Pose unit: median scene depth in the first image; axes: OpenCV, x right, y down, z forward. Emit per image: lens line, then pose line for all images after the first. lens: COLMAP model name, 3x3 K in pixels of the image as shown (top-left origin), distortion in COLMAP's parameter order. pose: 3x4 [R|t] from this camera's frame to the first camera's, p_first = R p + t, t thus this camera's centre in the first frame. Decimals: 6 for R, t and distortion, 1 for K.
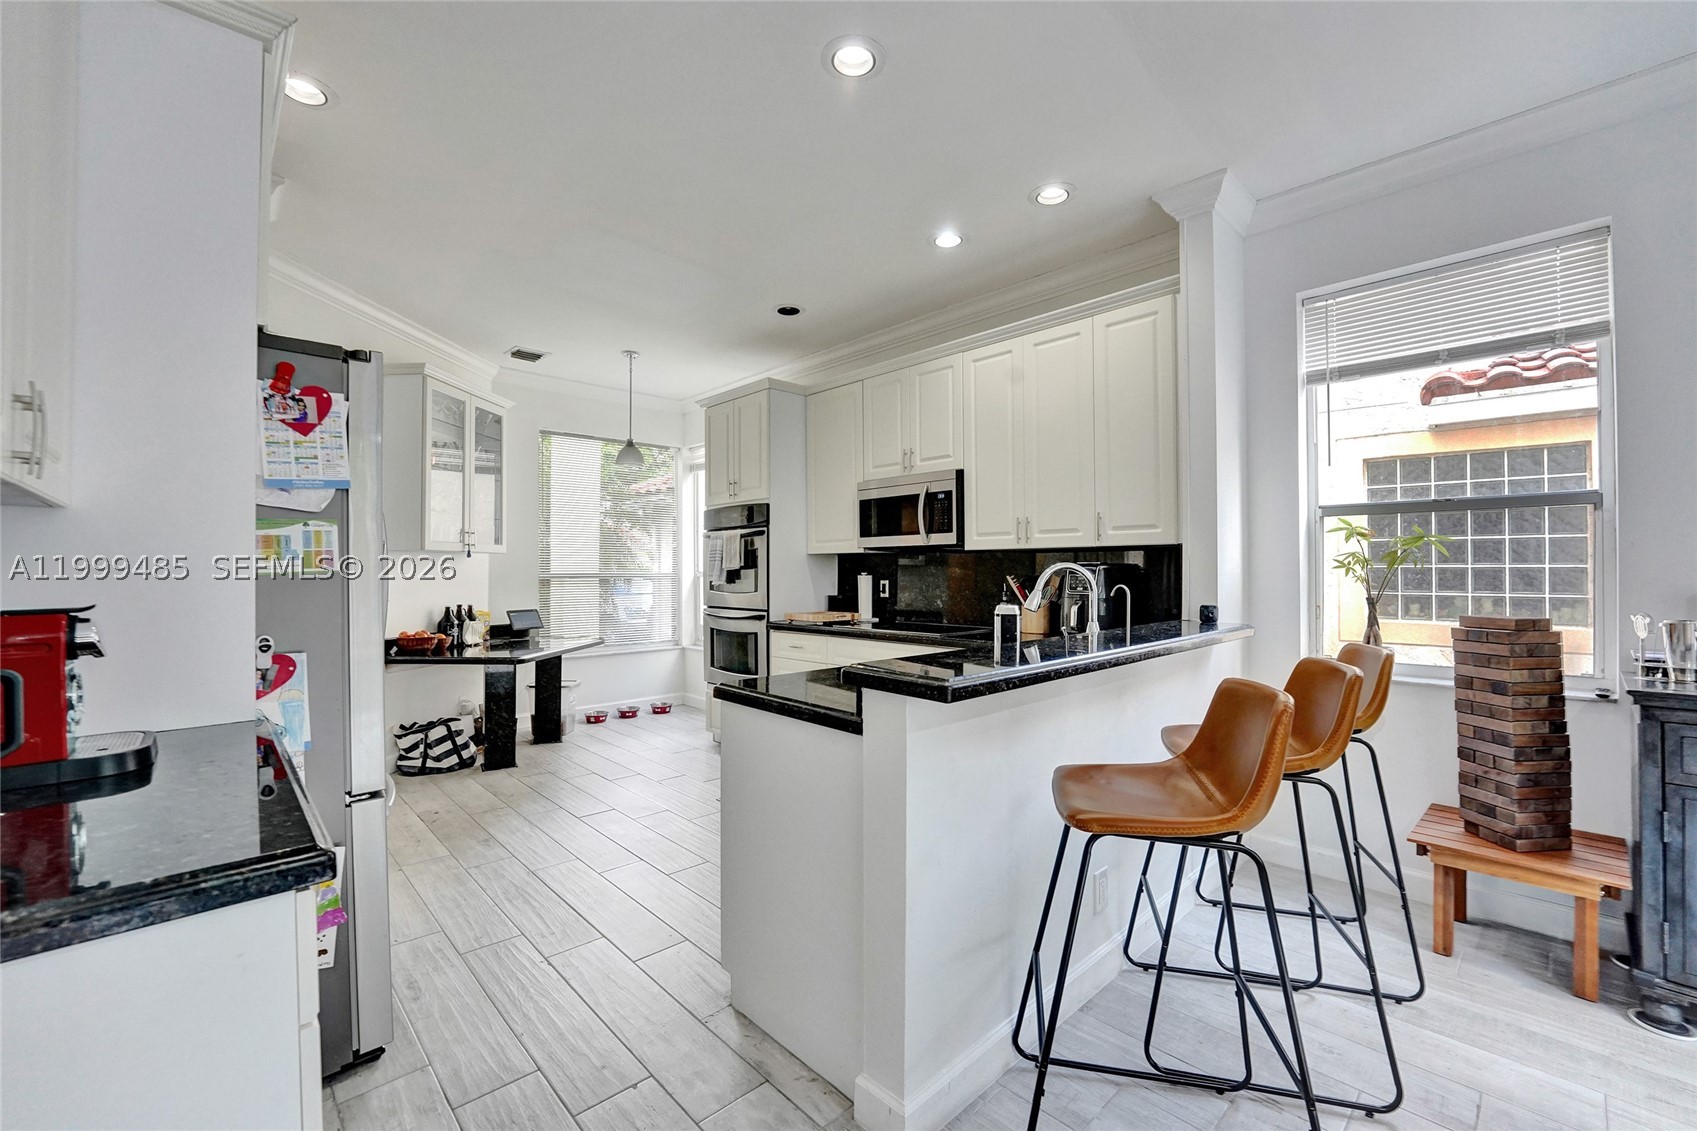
lens RADIAL K [[695.0, 0, 856.6], [0, 695.0, 562.8], [0, 0, 1]] dist [-0.027957, 0.003169]
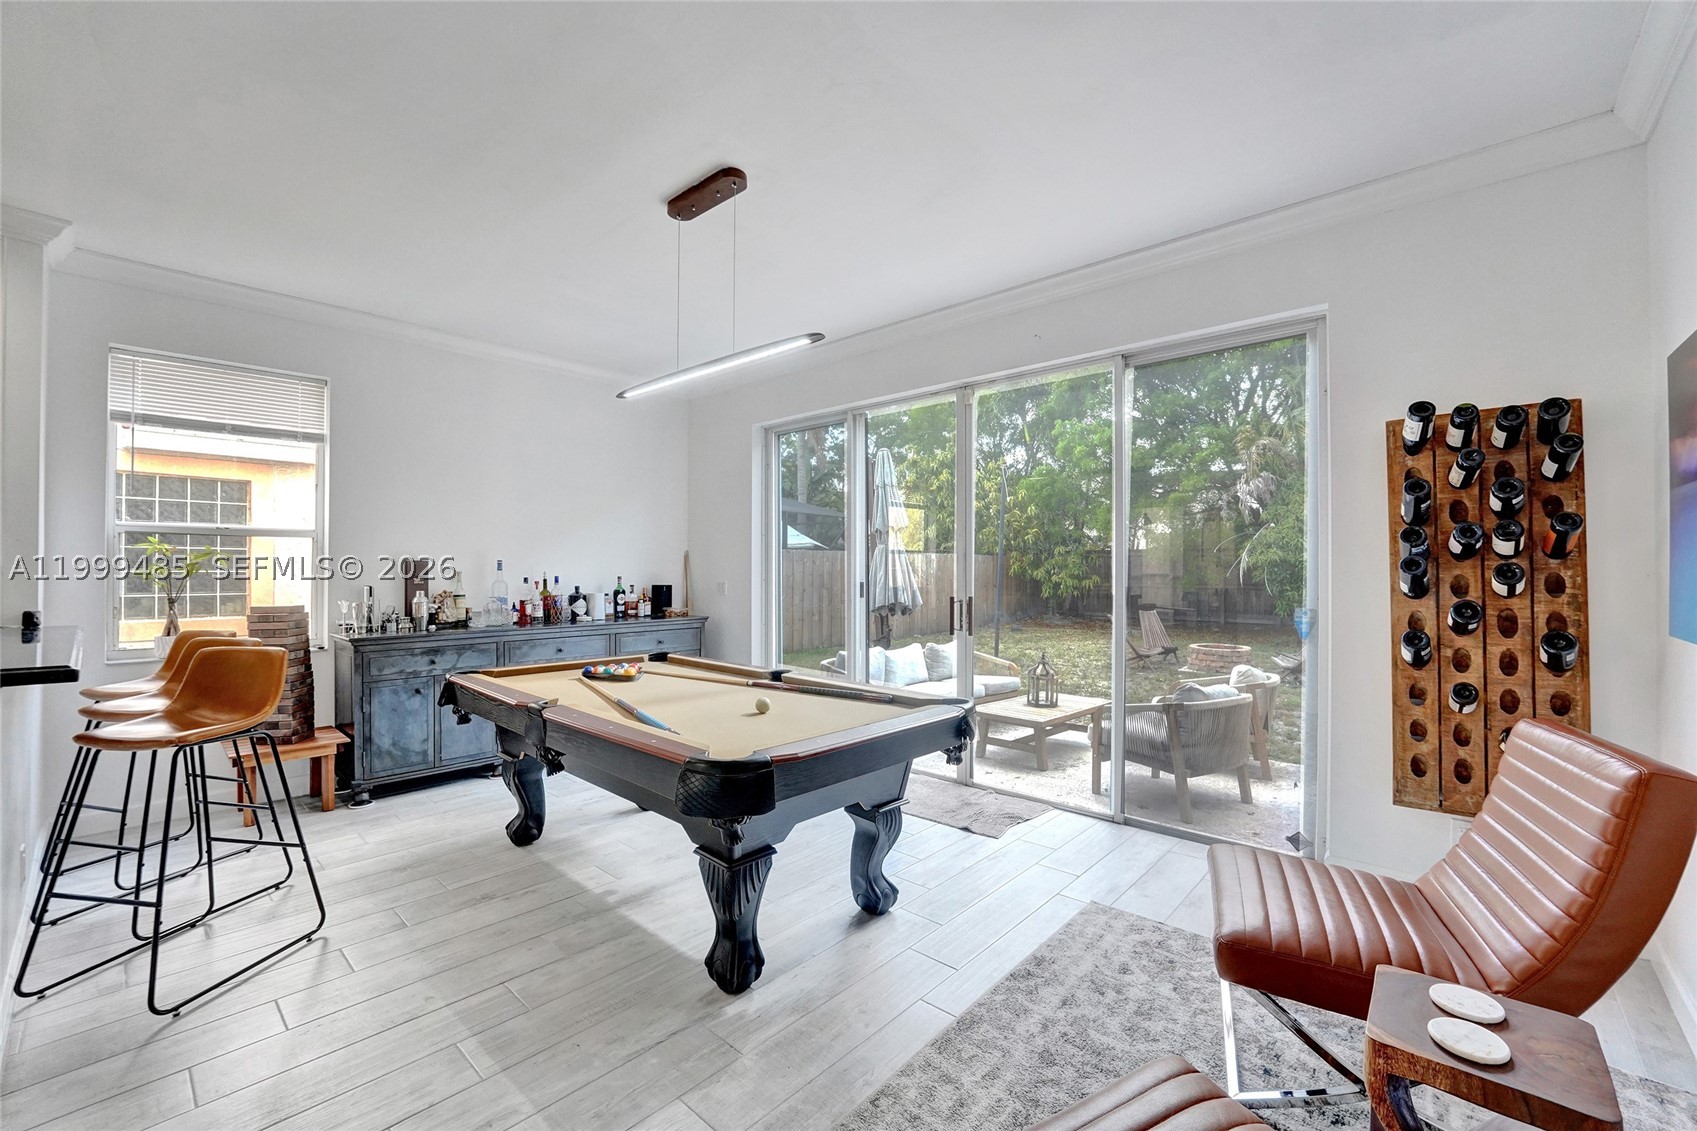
lens RADIAL K [[695.0, 0, 829.8], [0, 695.0, 561.9], [0, 0, 1]] dist [-0.027957, 0.003169]
pose [[-0.055422, 0.012720, 0.998382, -0.393952], [-0.011705, 0.999842, -0.013388, -0.010573], [-0.998394, -0.012428, -0.055265, -0.119660]]
